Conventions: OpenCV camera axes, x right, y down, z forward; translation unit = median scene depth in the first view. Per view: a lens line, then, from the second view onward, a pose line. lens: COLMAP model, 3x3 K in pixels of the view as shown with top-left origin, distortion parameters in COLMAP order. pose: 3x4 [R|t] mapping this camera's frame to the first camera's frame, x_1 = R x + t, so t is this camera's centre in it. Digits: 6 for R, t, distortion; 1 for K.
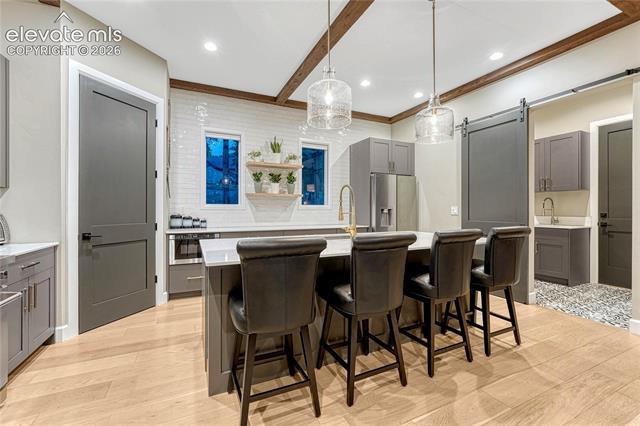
lens RADIAL K [[272.4, 0, 319.5], [0, 272.4, 207.5], [0, 0, 1]] dist [0.000536, 0.000153]
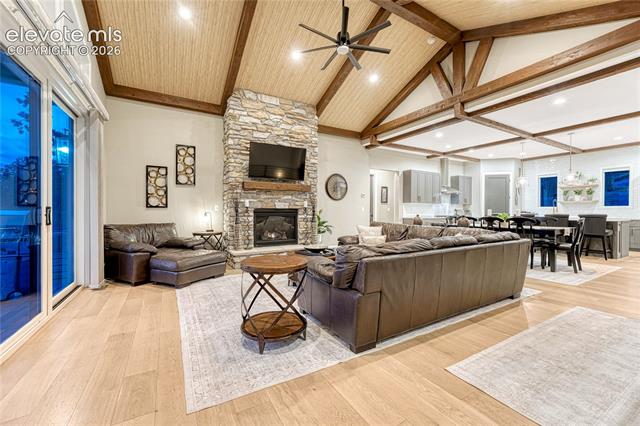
lens RADIAL K [[258.3, 0, 320.4], [0, 258.3, 212.3], [0, 0, 1]] dist [-0.000563, 0.000249]
pose [[0.089426, 0.004382, -0.995984, 1.667223], [0.002219, 0.999987, 0.004599, 0.019665], [0.995991, -0.002622, 0.089415, -1.082506]]
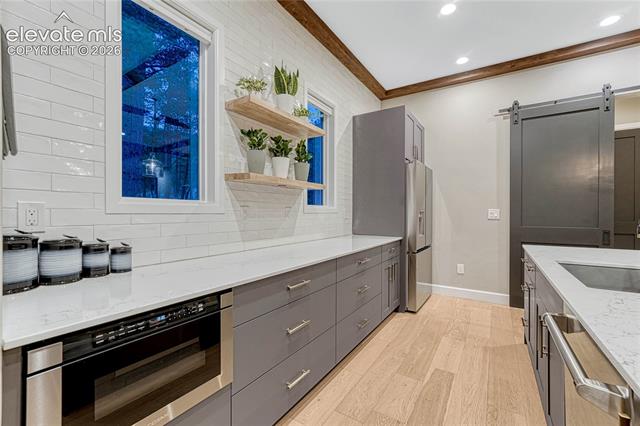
lens RADIAL K [[273.2, 0, 320.0], [0, 273.2, 213.0], [0, 0, 1]] dist [-0.000632, -0.000167]
pose [[0.845131, -0.000274, 0.534560, -0.408001], [-0.001990, 0.999991, 0.003659, 0.006795], [-0.534556, -0.004157, 0.845123, 0.629030]]
